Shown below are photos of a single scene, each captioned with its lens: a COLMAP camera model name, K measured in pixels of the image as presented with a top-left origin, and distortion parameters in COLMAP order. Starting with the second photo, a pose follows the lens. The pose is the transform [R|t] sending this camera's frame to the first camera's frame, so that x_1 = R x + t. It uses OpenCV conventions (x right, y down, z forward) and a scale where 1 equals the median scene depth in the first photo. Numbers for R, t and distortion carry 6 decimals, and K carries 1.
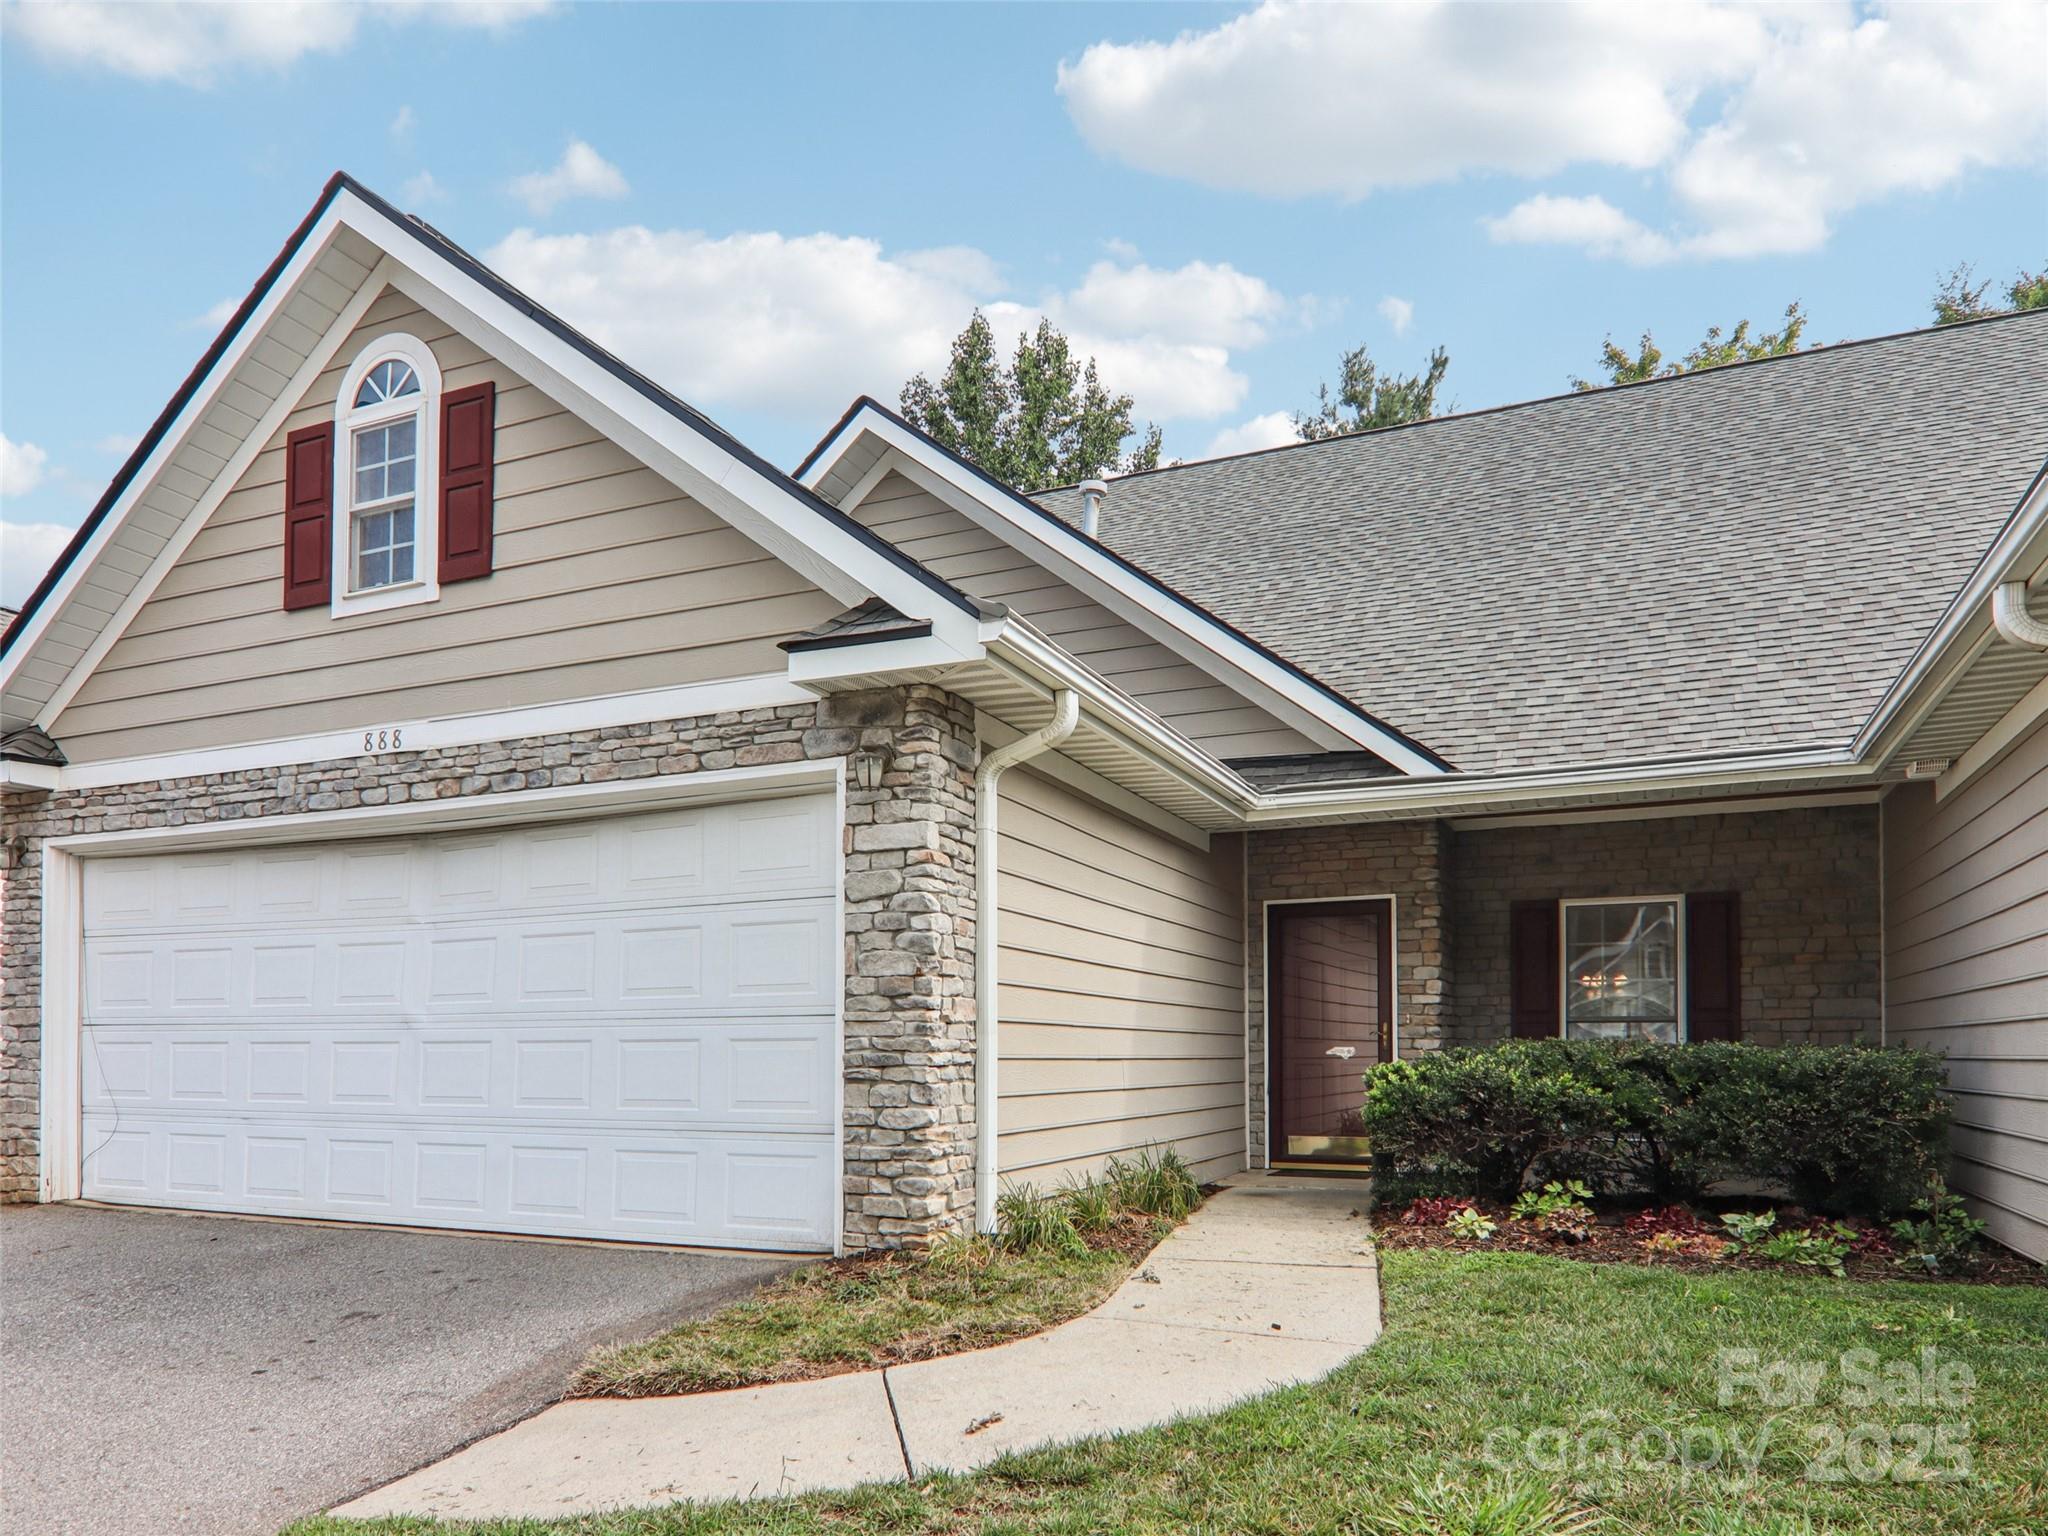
lens RADIAL K [[1317.5, 0, 1040.1], [0, 1317.5, 1001.0], [0, 0, 1]] dist [0.004758, -0.011399]
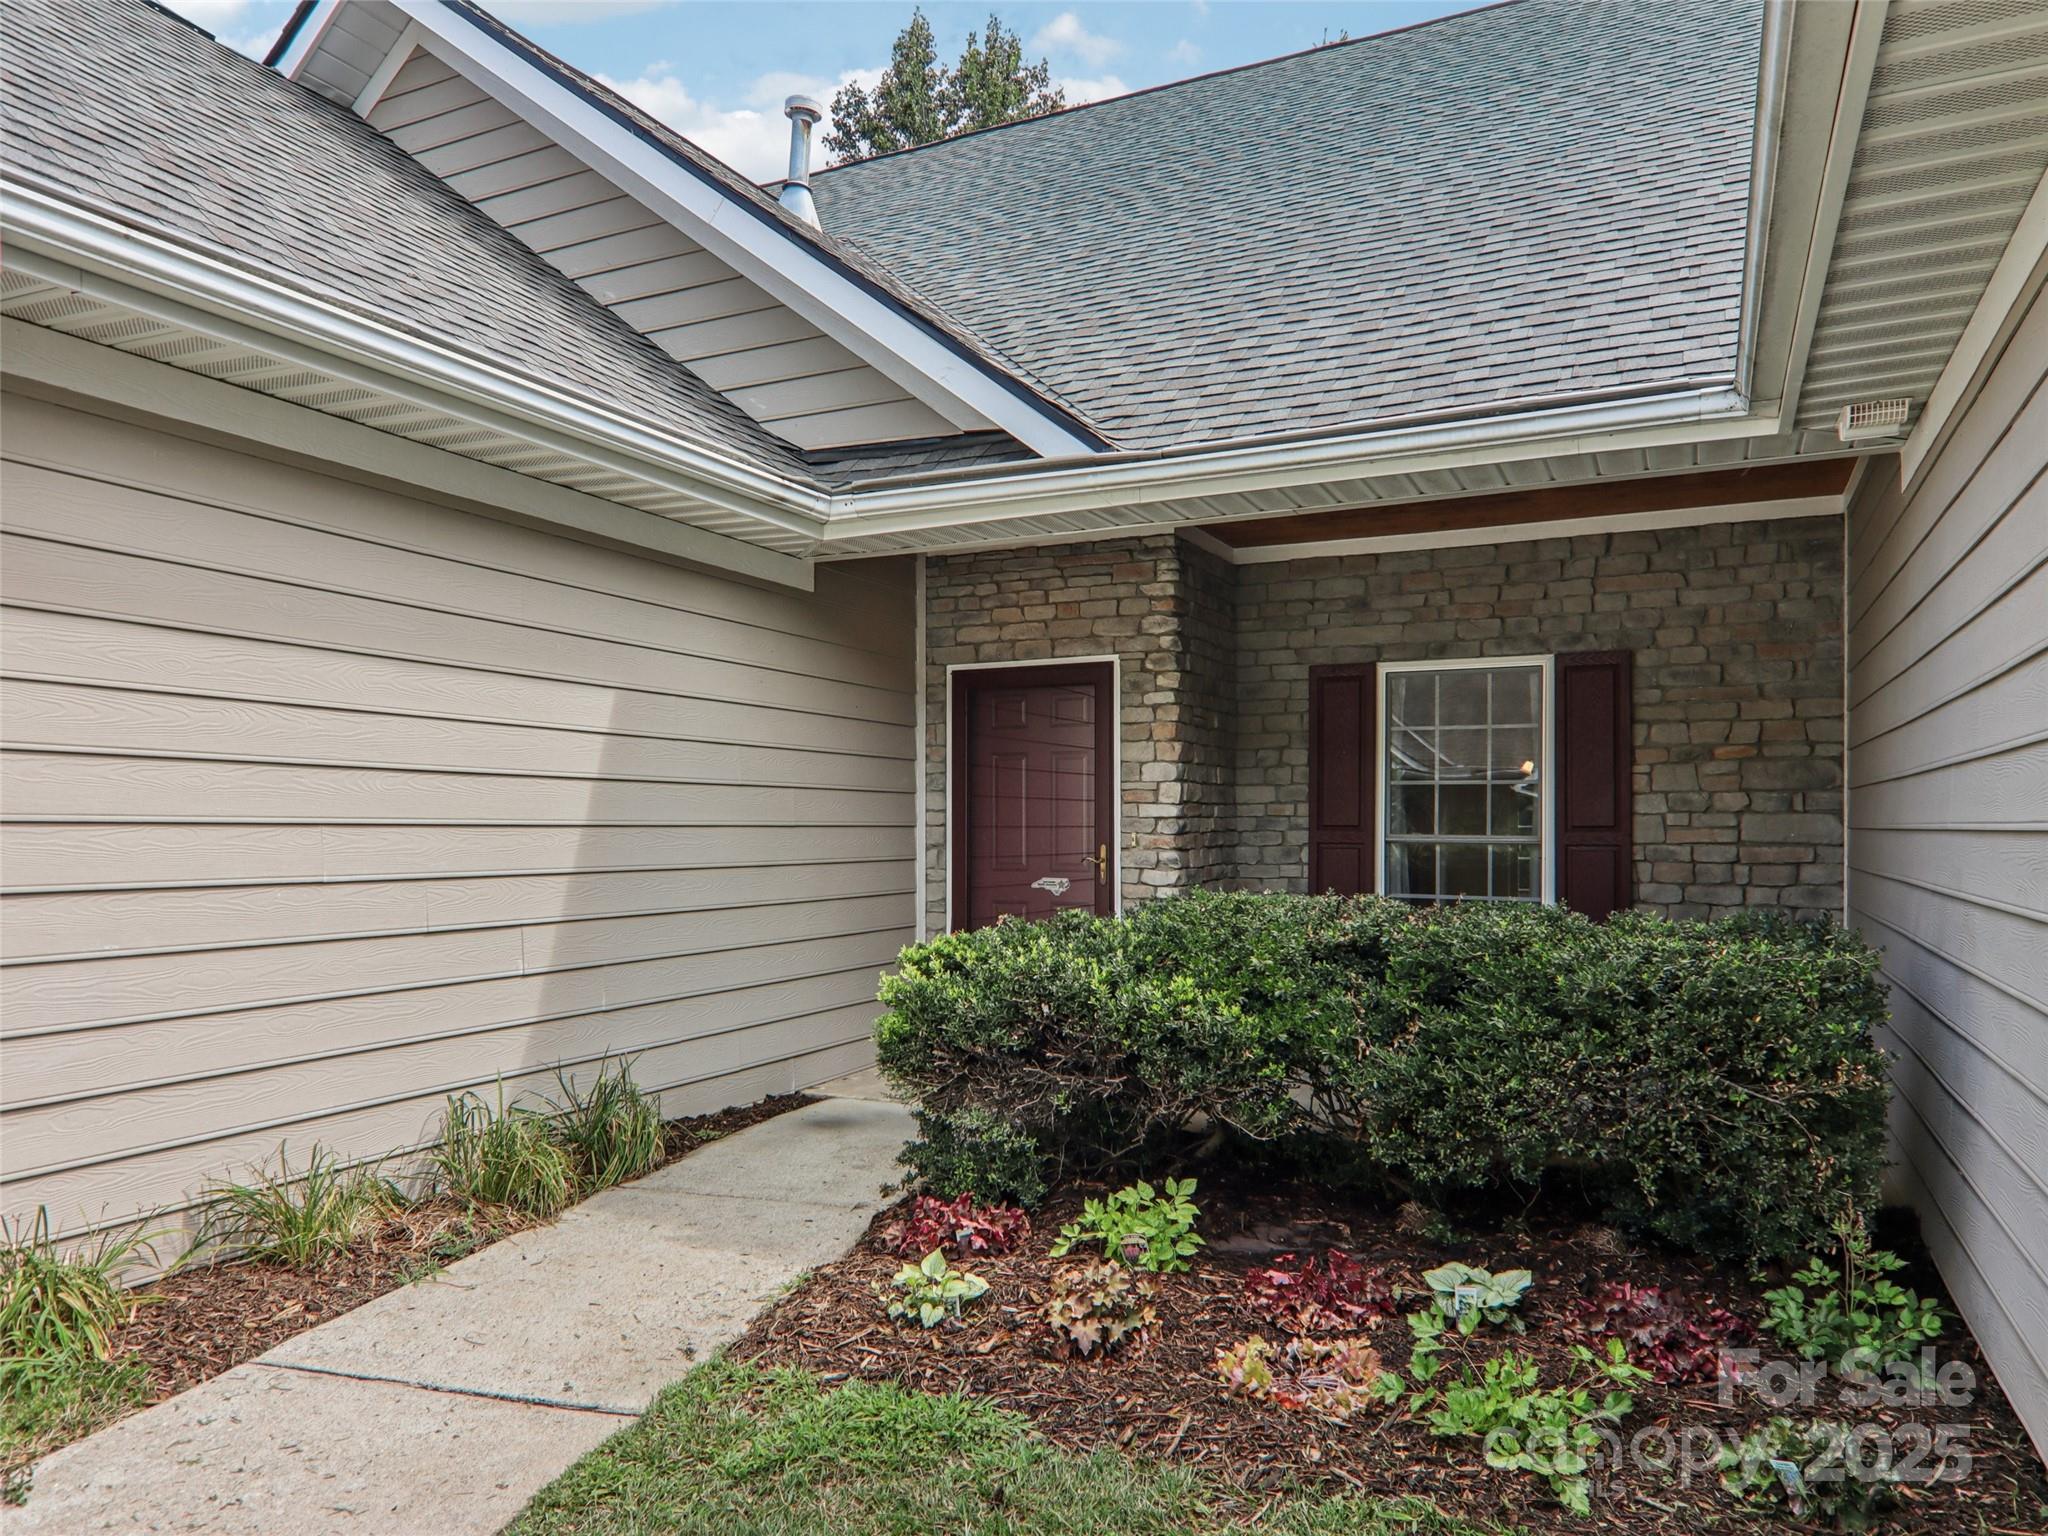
lens RADIAL K [[1346.8, 0, 1027.1], [0, 1346.8, 789.9], [0, 0, 1]] dist [0.009345, -0.015966]
pose [[0.999318, 0.003495, -0.036750, 0.257188], [-0.002990, 0.999900, 0.013787, -0.021936], [0.036794, -0.013668, 0.999229, 0.318361]]
